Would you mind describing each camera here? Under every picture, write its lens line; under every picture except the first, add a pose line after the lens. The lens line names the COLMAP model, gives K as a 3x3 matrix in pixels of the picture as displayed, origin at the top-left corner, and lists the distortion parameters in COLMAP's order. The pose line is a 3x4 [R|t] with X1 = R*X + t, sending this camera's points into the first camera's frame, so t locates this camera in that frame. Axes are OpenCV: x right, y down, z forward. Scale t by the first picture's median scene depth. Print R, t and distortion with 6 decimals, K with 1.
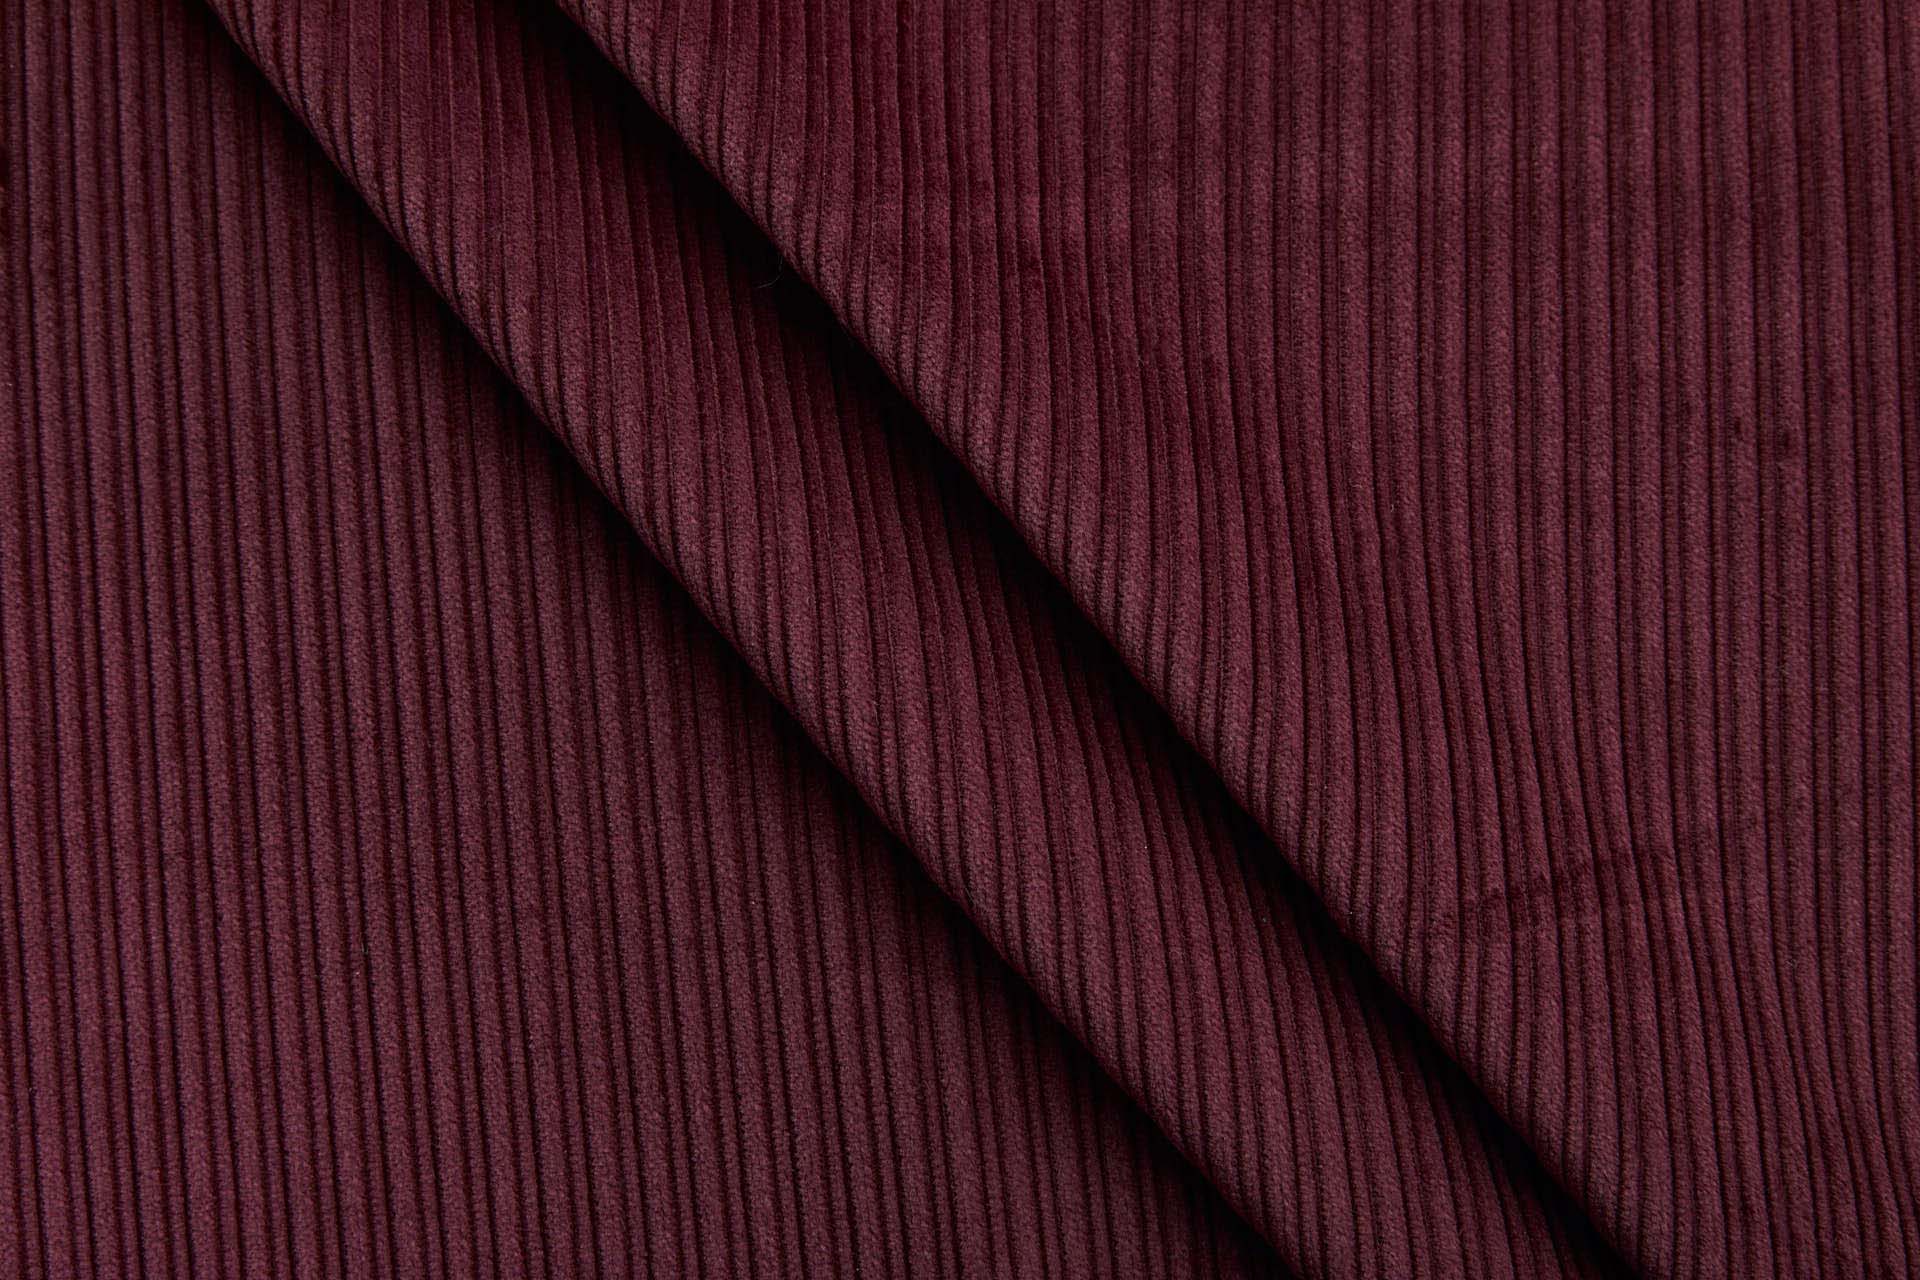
lens RADIAL K [[3365.2, 0, 950.5], [0, 3365.2, 581.5], [0, 0, 1]] dist [-0.017066, 0.000000]
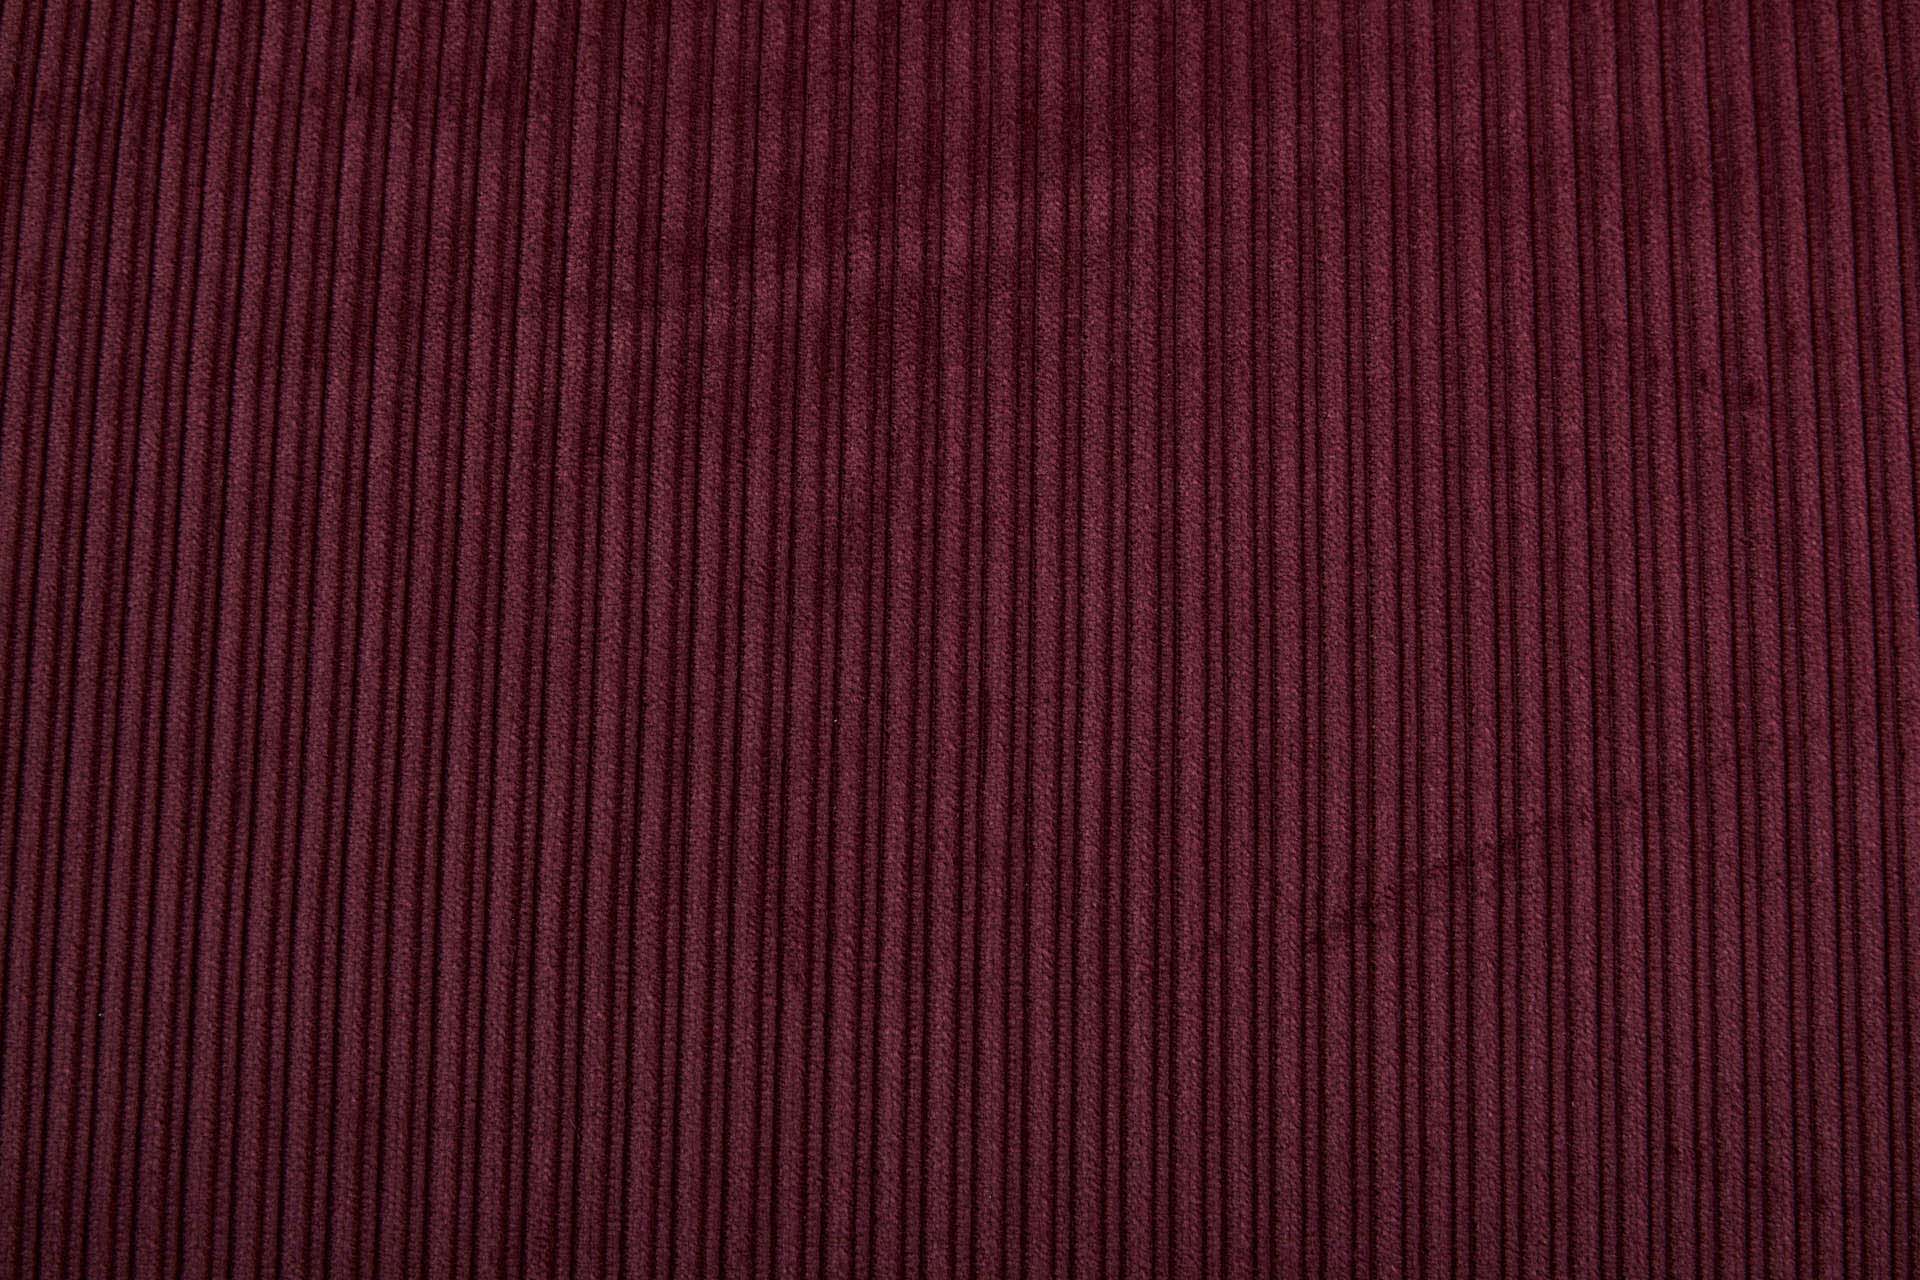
lens RADIAL K [[2802.2, 0, 891.6], [0, 2802.2, 694.6], [0, 0, 1]] dist [0.008282, 0.000000]
pose [[0.999734, -0.023053, 0.001122, -0.020632], [0.023047, 0.999720, 0.005409, 0.041159], [-0.001247, -0.005382, 0.999985, 0.129643]]
